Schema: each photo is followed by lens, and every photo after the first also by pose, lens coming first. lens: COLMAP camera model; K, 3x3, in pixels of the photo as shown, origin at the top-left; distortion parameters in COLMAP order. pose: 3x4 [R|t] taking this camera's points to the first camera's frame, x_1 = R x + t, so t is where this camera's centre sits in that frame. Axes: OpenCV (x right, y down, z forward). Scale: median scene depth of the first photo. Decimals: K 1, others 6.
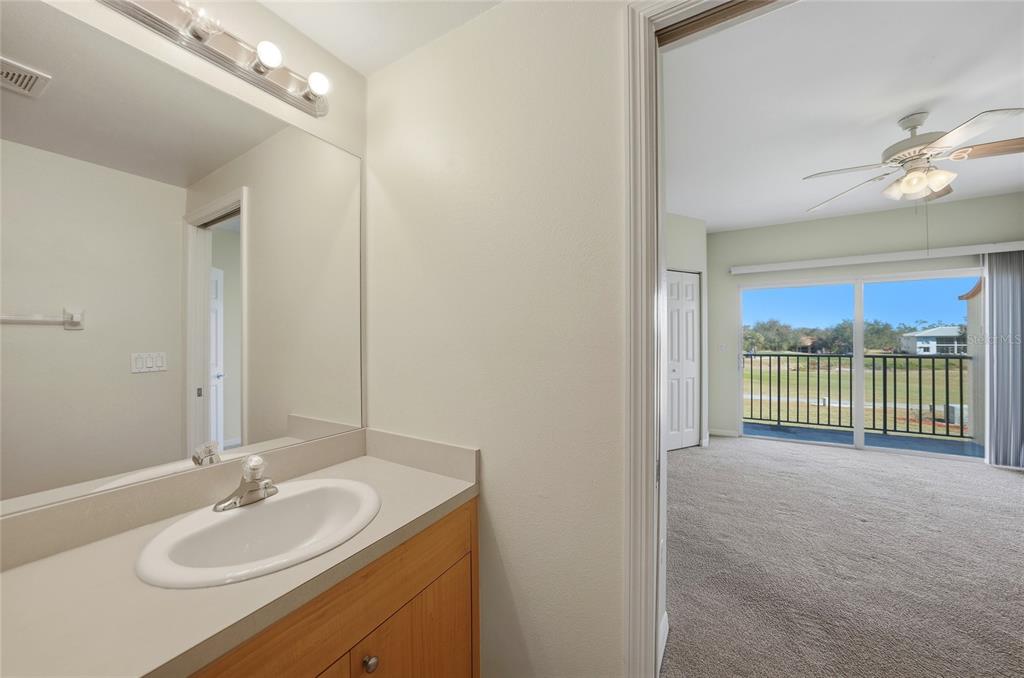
lens RADIAL K [[365.0, 0, 512.0], [0, 365.0, 339.0], [0, 0, 1]] dist [-0.002695, -0.000251]
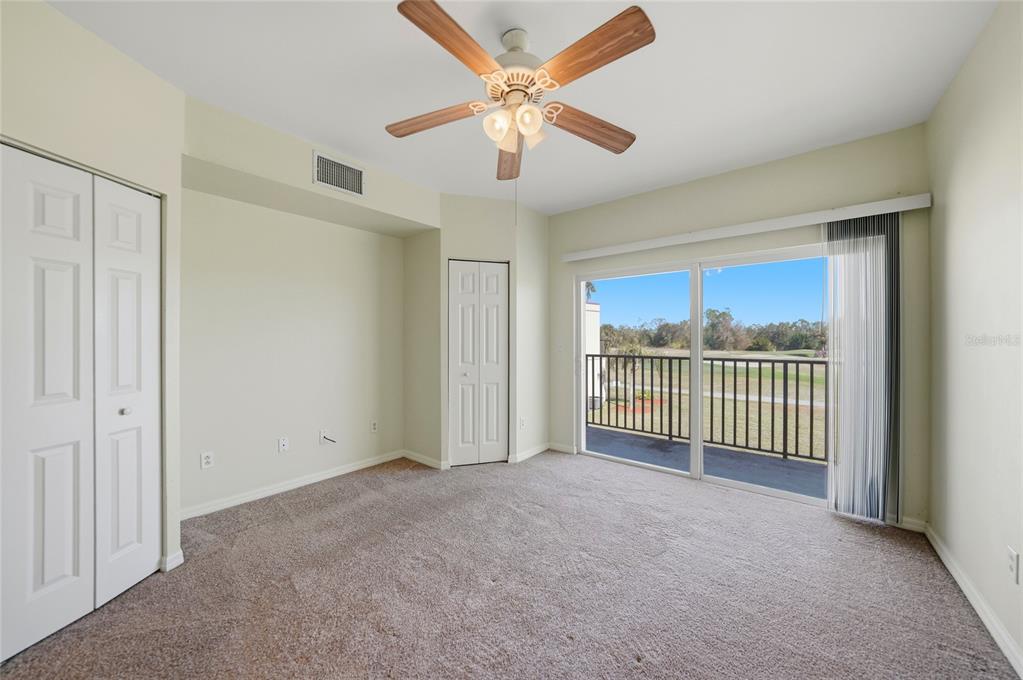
lens RADIAL K [[364.6, 0, 511.5], [0, 364.6, 340.0], [0, 0, 1]] dist [-0.002695, -0.000251]
pose [[0.987980, 0.003238, -0.154547, 0.662546], [-0.001528, 0.999936, 0.011186, -0.007131], [0.154574, -0.010815, 0.987922, 0.150101]]
